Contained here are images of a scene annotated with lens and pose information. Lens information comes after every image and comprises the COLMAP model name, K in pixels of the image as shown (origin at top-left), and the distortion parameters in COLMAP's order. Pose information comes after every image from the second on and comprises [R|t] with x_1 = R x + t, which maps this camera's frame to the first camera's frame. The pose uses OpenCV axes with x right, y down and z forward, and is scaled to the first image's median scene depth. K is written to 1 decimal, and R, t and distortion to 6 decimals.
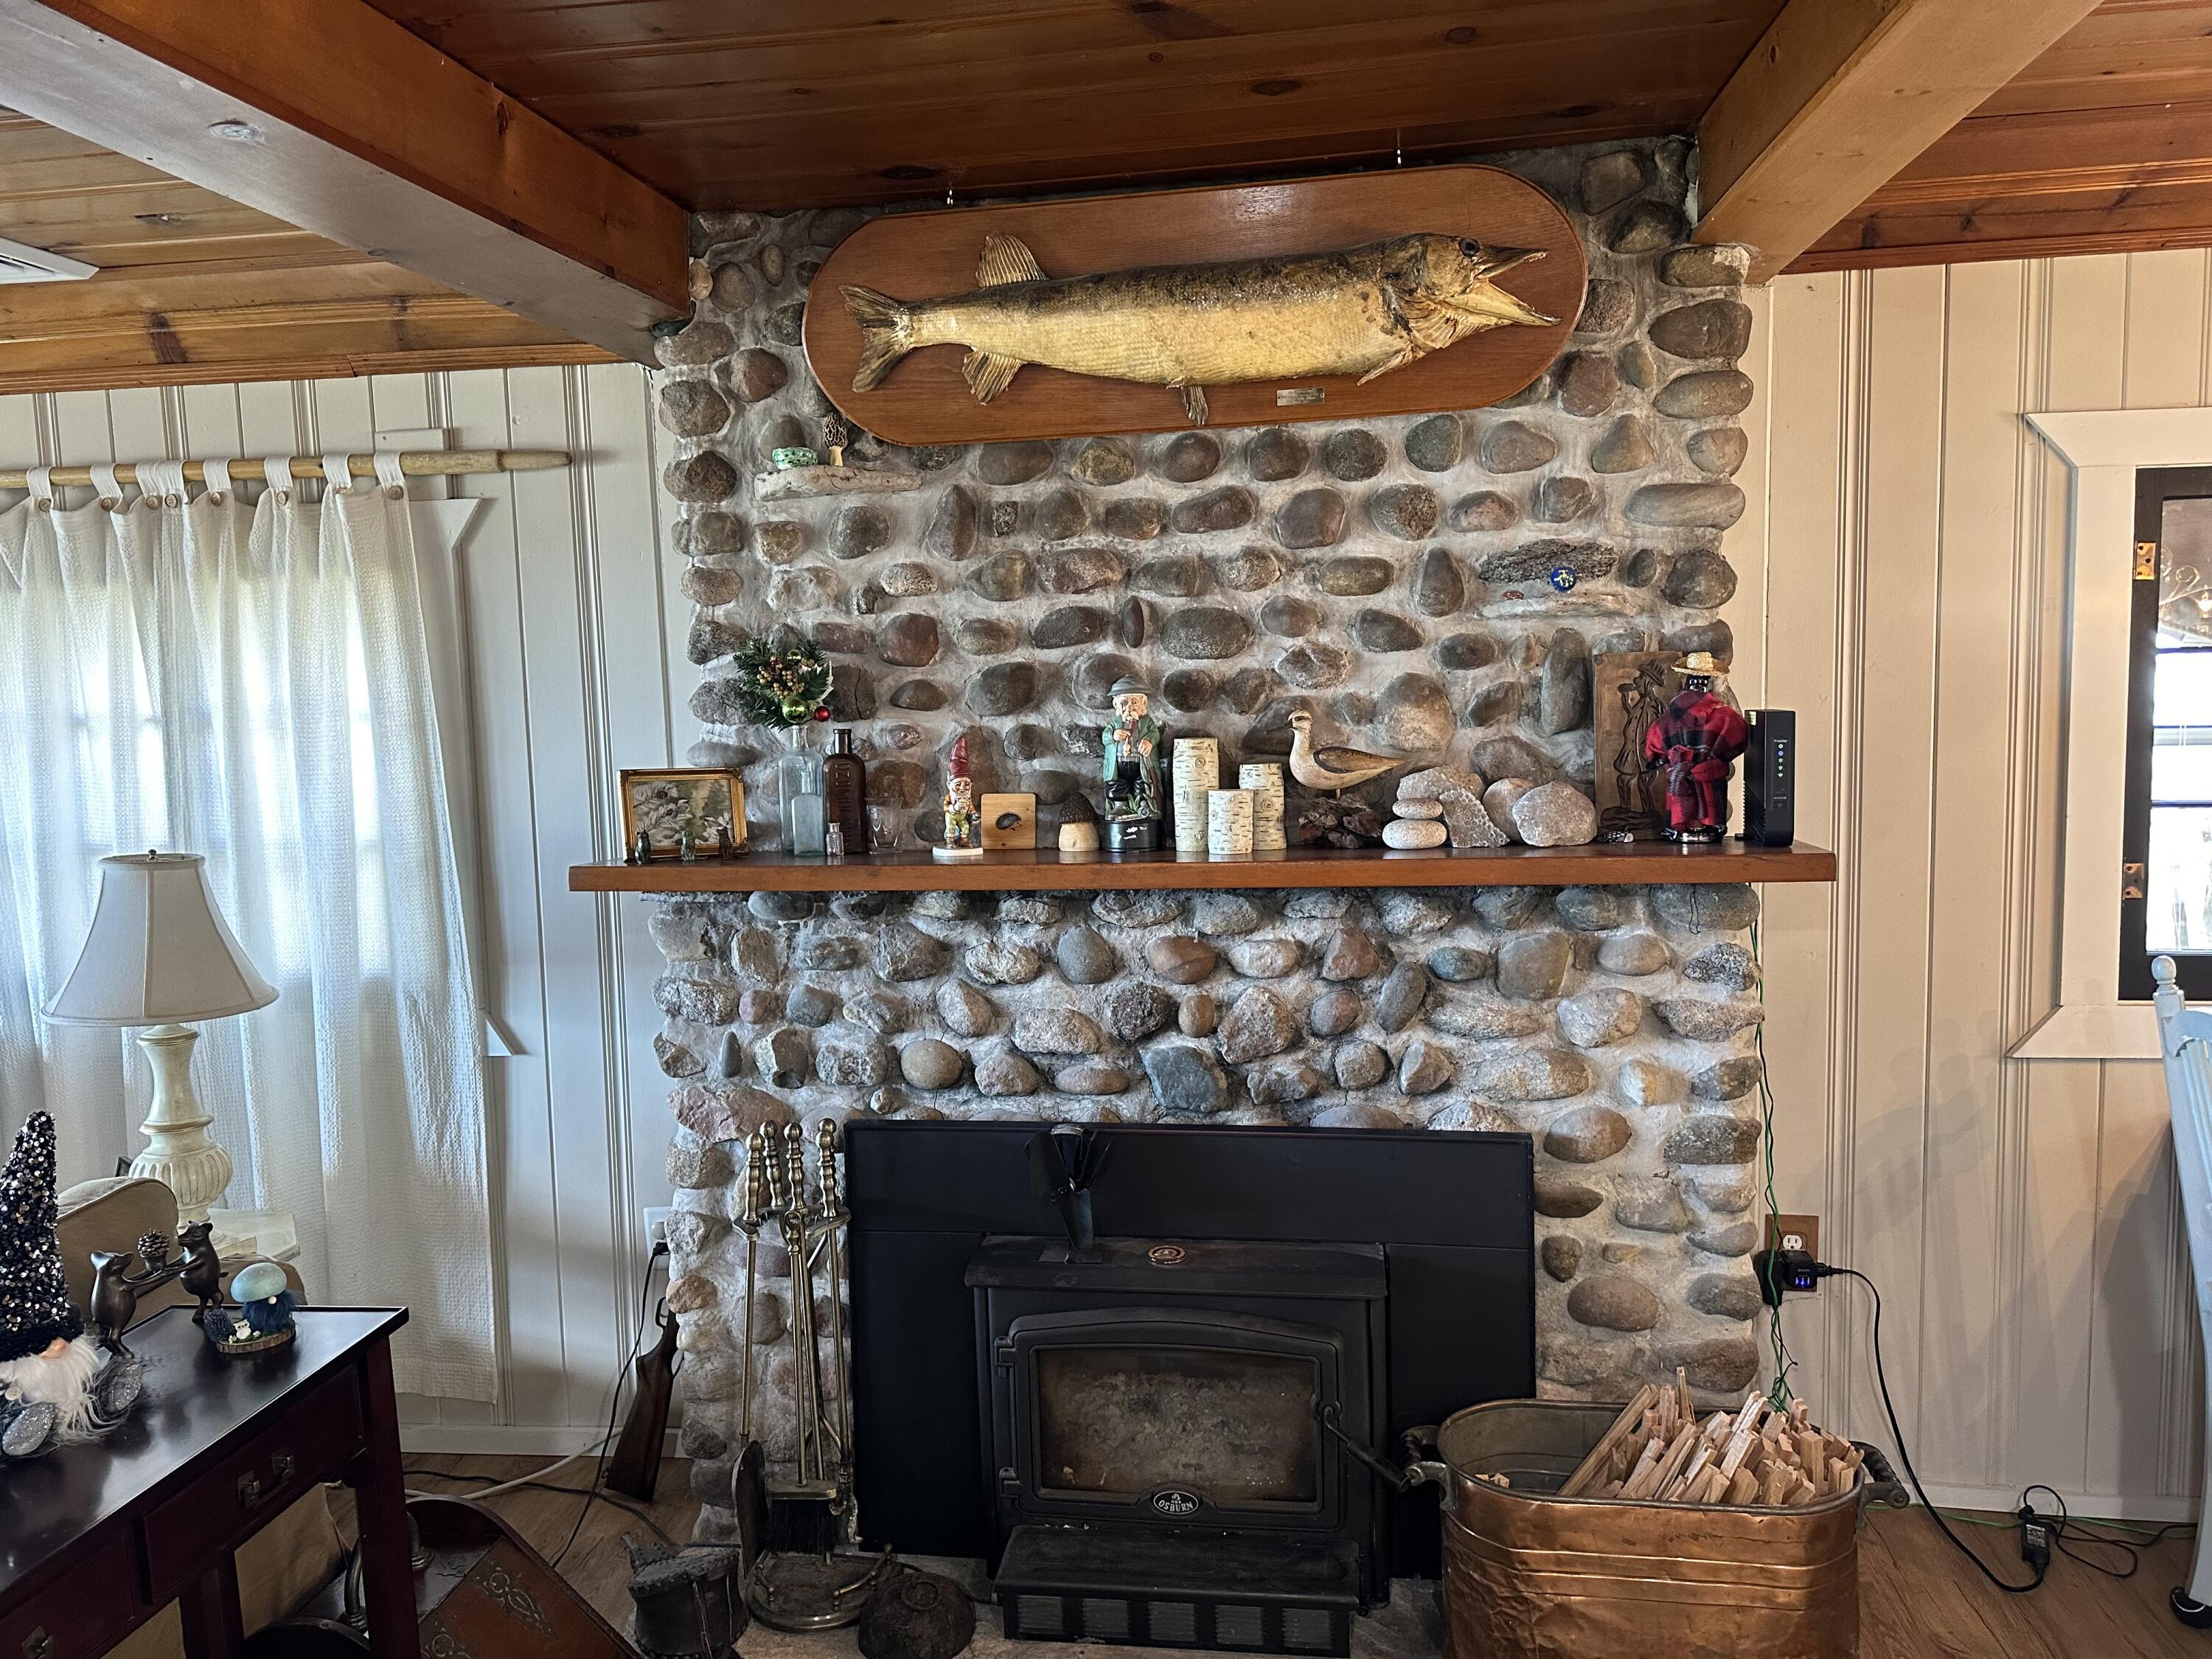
lens RADIAL K [[1562.4, 0, 1105.0], [0, 1562.4, 825.2], [0, 0, 1]] dist [0.000431, -0.006560]
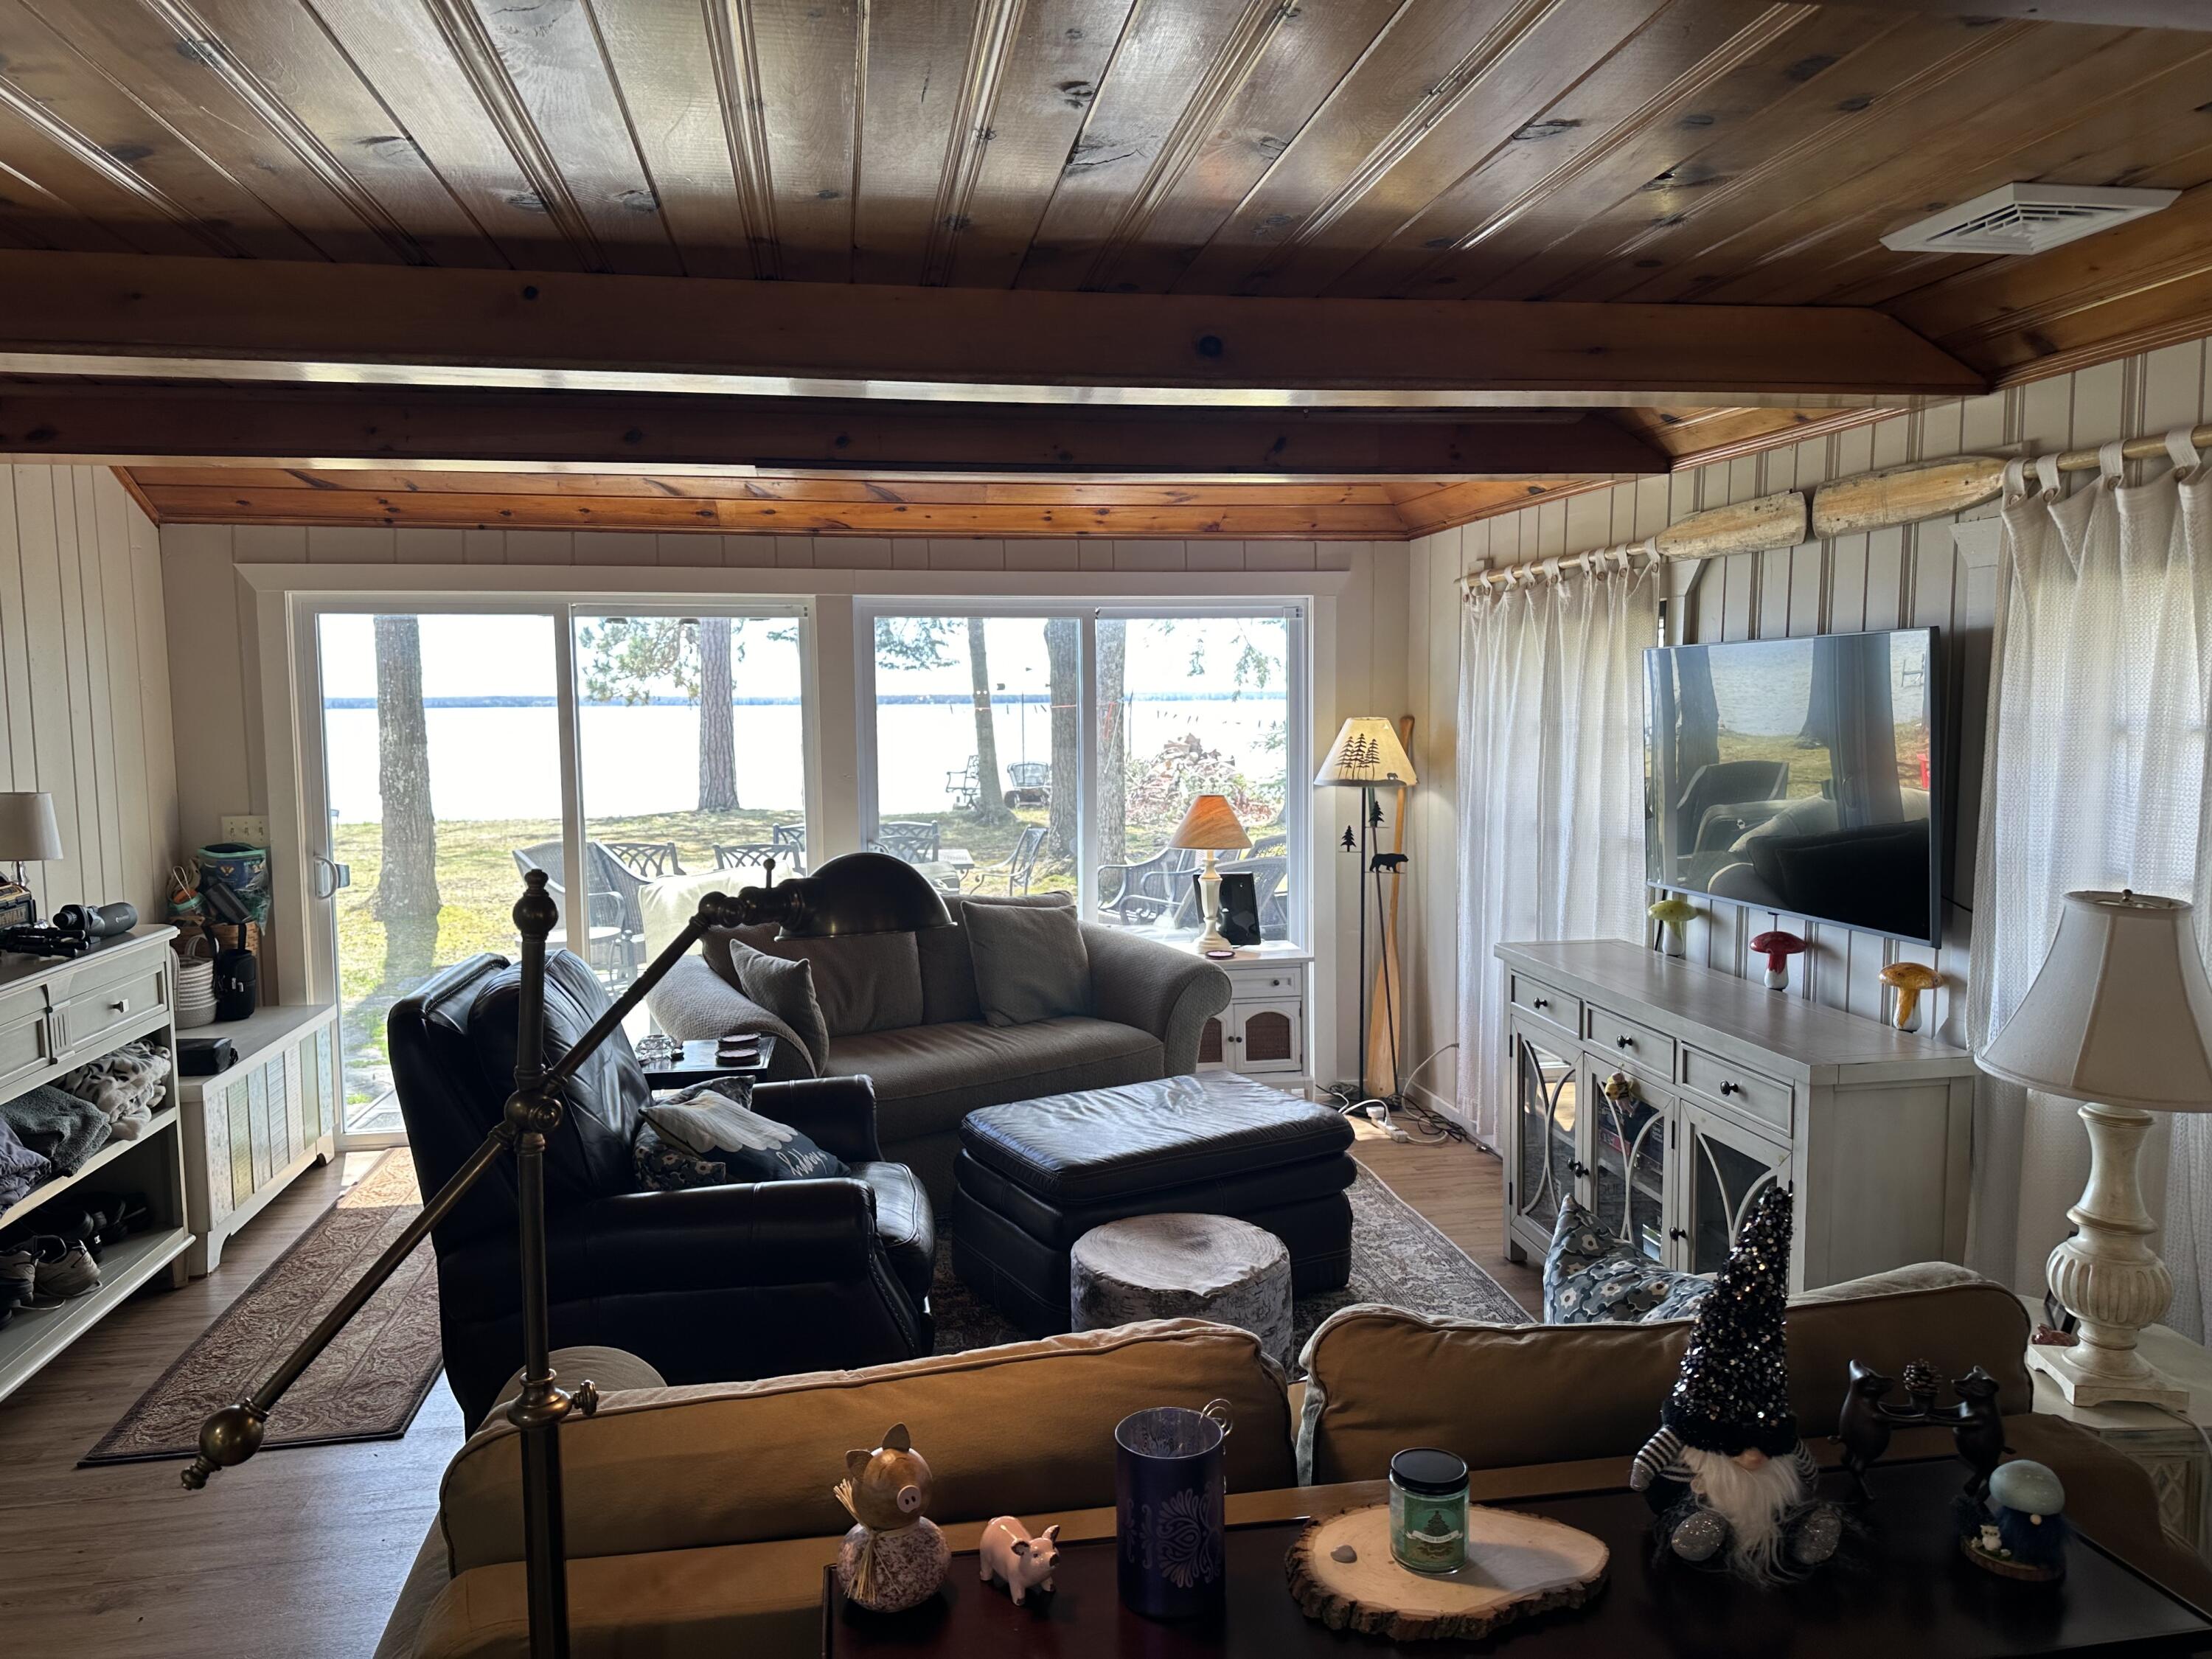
lens RADIAL K [[1562.4, 0, 1104.6], [0, 1562.4, 831.8], [0, 0, 1]] dist [0.000431, -0.006560]
pose [[0.303544, 0.107513, -0.946732, 0.005842], [-0.094844, 0.992088, 0.082255, -0.031814], [0.948085, 0.064824, 0.311339, 0.224073]]
